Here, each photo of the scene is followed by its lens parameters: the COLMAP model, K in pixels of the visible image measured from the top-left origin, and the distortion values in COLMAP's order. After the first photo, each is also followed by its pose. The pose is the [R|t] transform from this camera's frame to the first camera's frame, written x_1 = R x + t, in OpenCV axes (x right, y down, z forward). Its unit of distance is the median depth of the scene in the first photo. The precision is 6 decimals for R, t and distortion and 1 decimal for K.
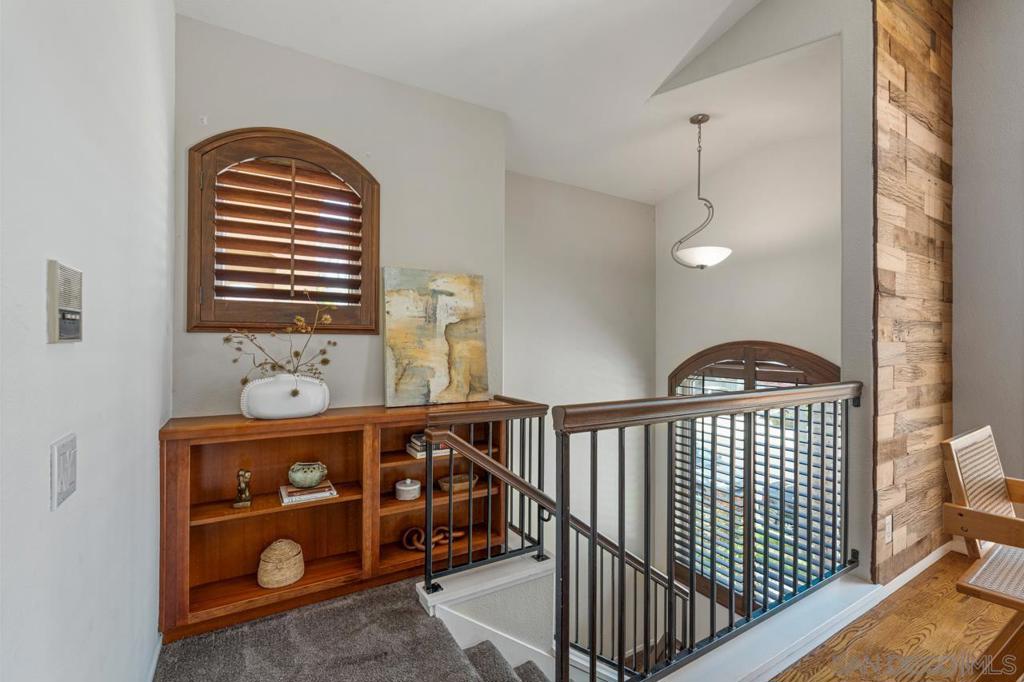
lens RADIAL K [[450.0, 0, 512.0], [0, 450.0, 341.0], [0, 0, 1]] dist [-0.003100, -0.000412]
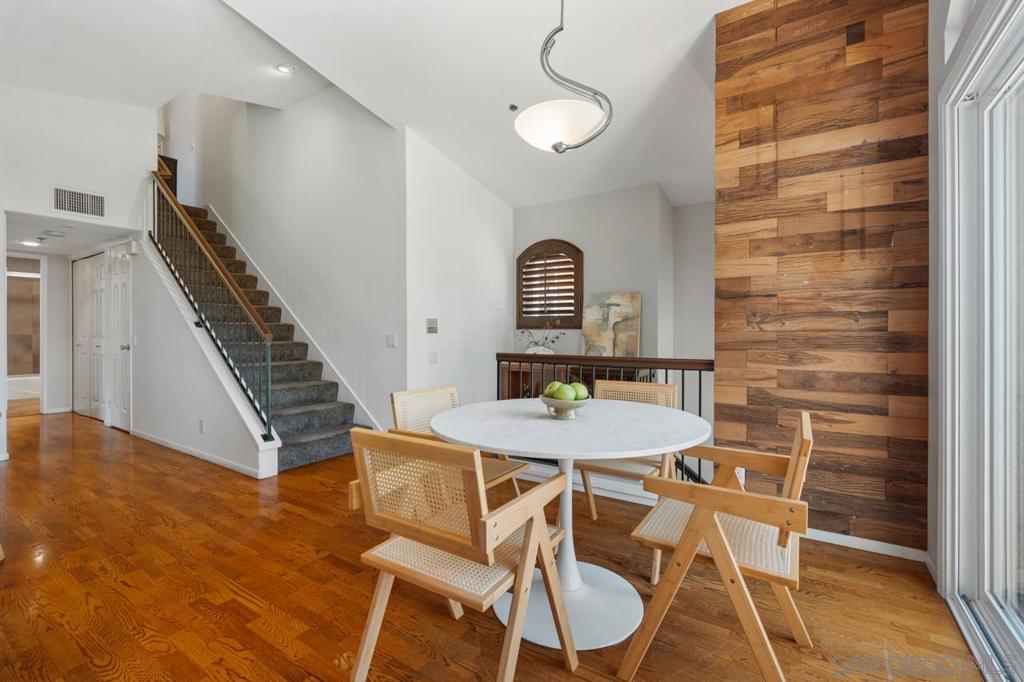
lens RADIAL K [[450.0, 0, 512.0], [0, 450.0, 341.0], [0, 0, 1]] dist [-0.003100, -0.000412]
pose [[0.431815, 0.014151, -0.901851, 1.407201], [0.004856, 0.999826, 0.018013, 0.001341], [0.901949, -0.012157, 0.431671, -0.134326]]
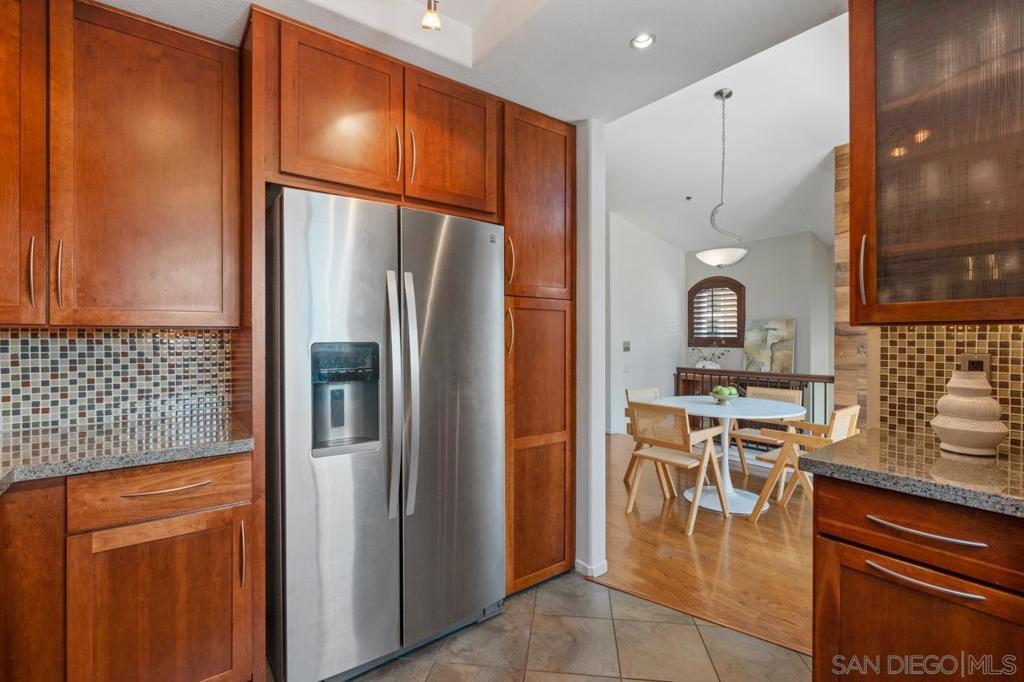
lens RADIAL K [[459.4, 0, 511.2], [0, 459.4, 337.5], [0, 0, 1]] dist [-0.005422, 0.000215]
pose [[0.107179, -0.003202, -0.994235, 2.180913], [0.005886, 0.999979, -0.002586, -0.074744], [0.994222, -0.005575, 0.107195, -0.578655]]
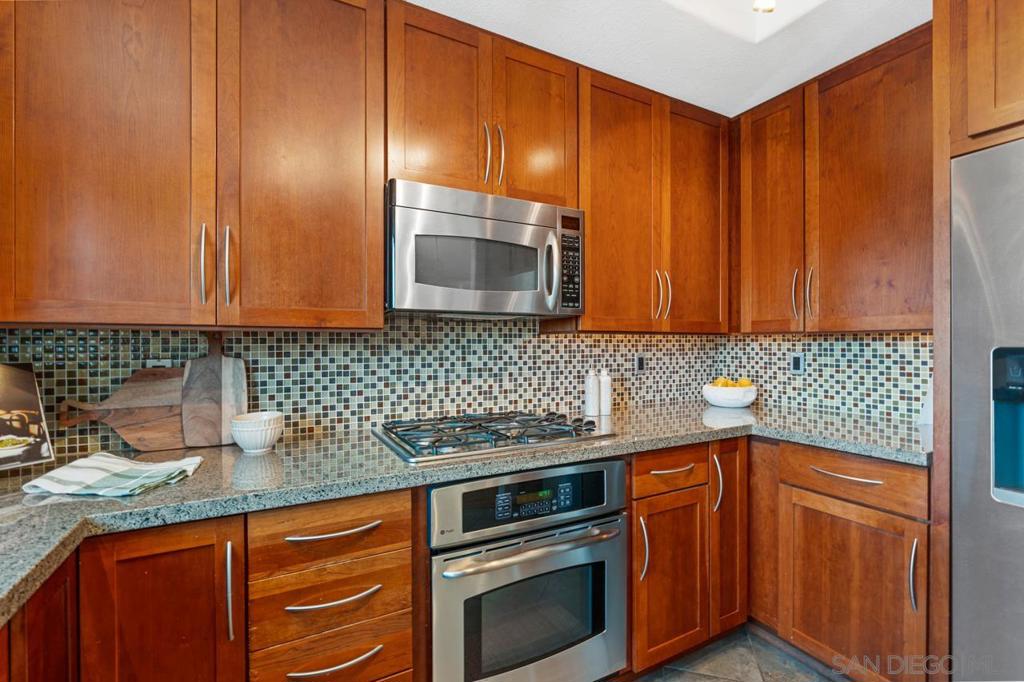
lens RADIAL K [[455.1, 0, 510.7], [0, 455.1, 344.8], [0, 0, 1]] dist [-0.002959, -0.000222]
pose [[-0.998310, -0.001550, 0.058085, 1.991235], [-0.001639, 0.999998, -0.001483, -0.070796], [-0.058082, -0.001576, -0.998311, -0.269612]]
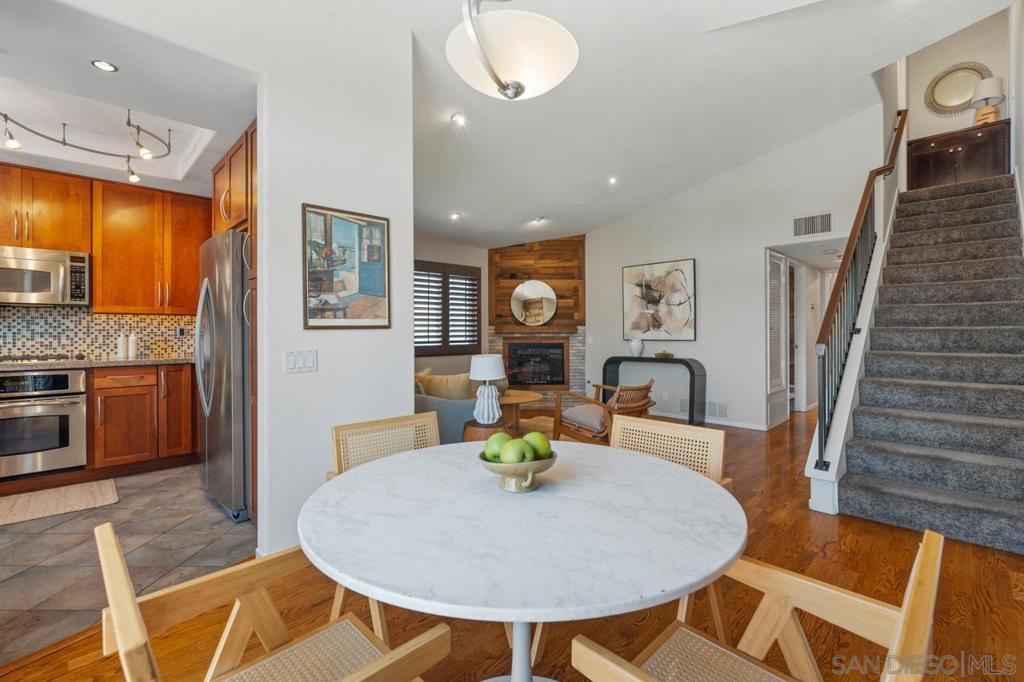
lens RADIAL K [[453.9, 0, 516.1], [0, 453.9, 332.3], [0, 0, 1]] dist [-0.003777, -0.000524]
pose [[-0.972560, -0.000514, -0.232654, 0.879584], [-0.000326, 1.000000, -0.000847, -0.028098], [0.232654, -0.000748, -0.972559, 0.775941]]
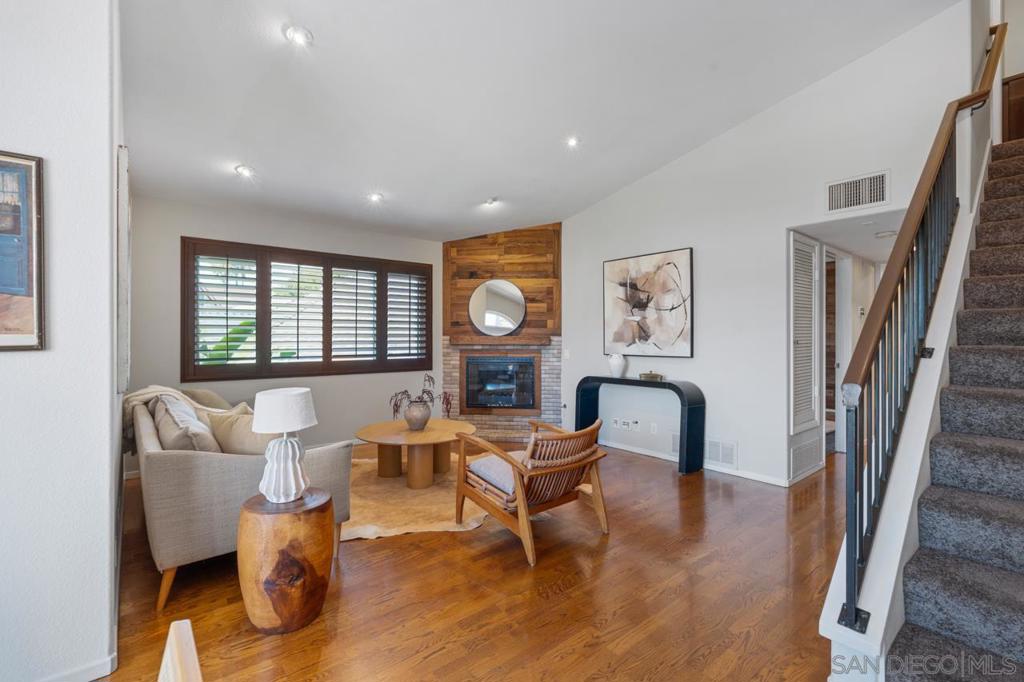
lens RADIAL K [[459.4, 0, 511.2], [0, 459.4, 337.5], [0, 0, 1]] dist [-0.005422, 0.000215]
pose [[-0.989404, -0.005485, -0.145084, 0.357448], [-0.005181, 0.999984, -0.002472, -0.058764], [0.145096, -0.001695, -0.989416, 0.340039]]
